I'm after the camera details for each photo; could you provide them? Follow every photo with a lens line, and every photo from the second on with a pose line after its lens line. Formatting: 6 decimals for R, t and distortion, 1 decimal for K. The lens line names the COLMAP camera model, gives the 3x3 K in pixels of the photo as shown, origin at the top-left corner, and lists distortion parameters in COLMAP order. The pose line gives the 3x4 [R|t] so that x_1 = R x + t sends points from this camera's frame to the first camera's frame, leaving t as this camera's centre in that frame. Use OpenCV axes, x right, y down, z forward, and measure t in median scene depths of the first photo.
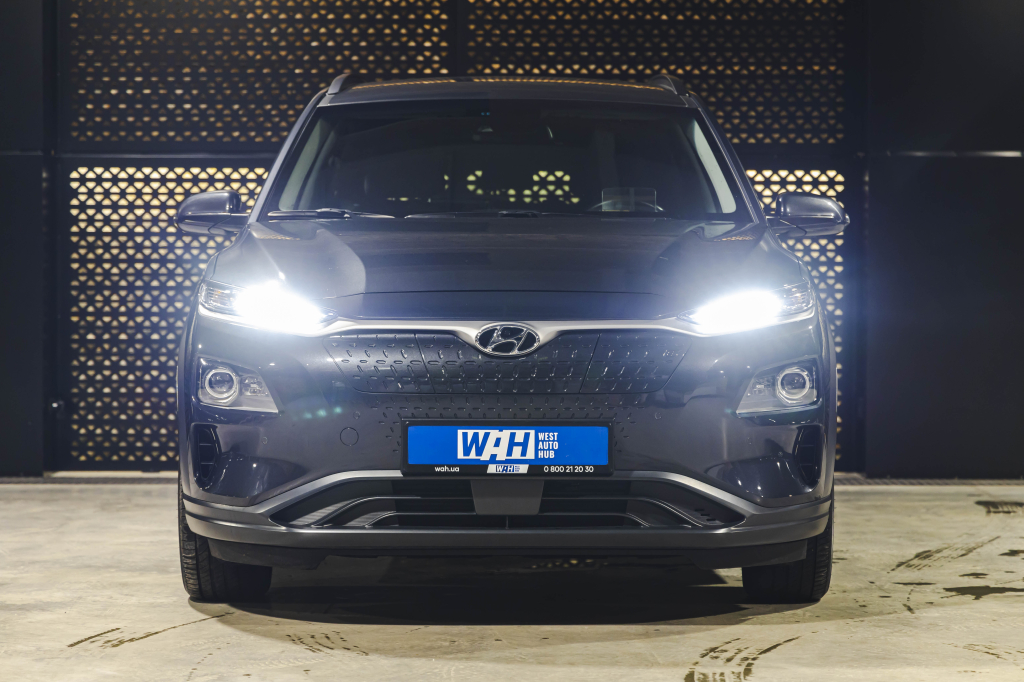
lens RADIAL K [[3065.0, 0, 514.7], [0, 3065.0, 343.5], [0, 0, 1]] dist [-0.115756, 0.000000]
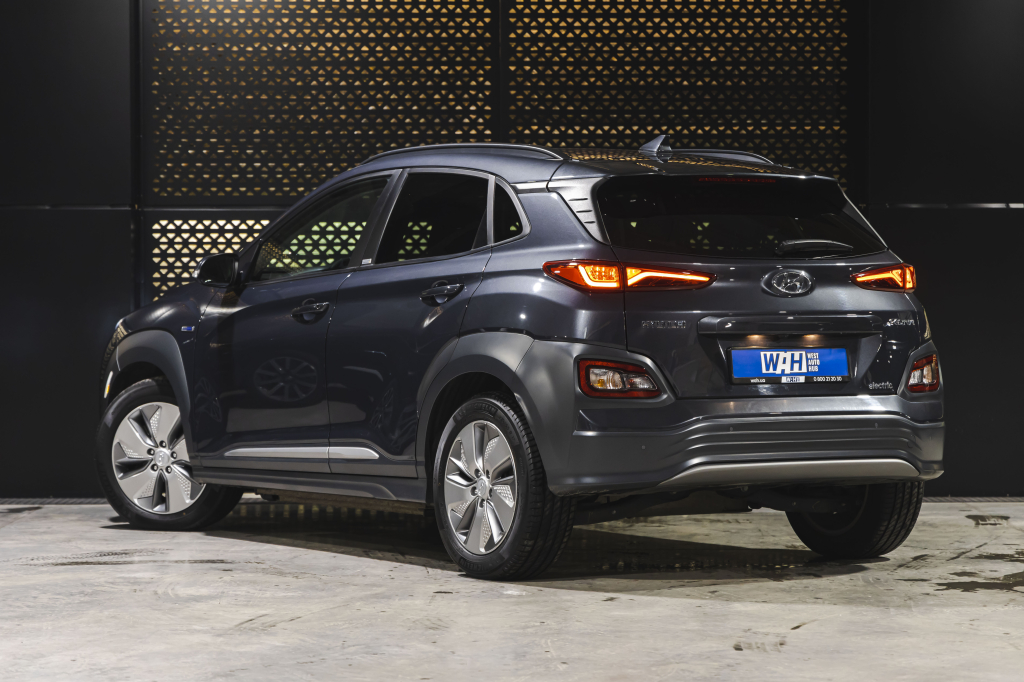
lens RADIAL K [[3065.0, 0, 512.1], [0, 3065.0, 343.4], [0, 0, 1]] dist [-0.115756, 0.000000]
pose [[0.999992, -0.003861, 0.000897, -0.015589], [0.003869, 0.999952, -0.009020, -0.002055], [-0.000862, 0.009023, 0.999959, -0.113786]]
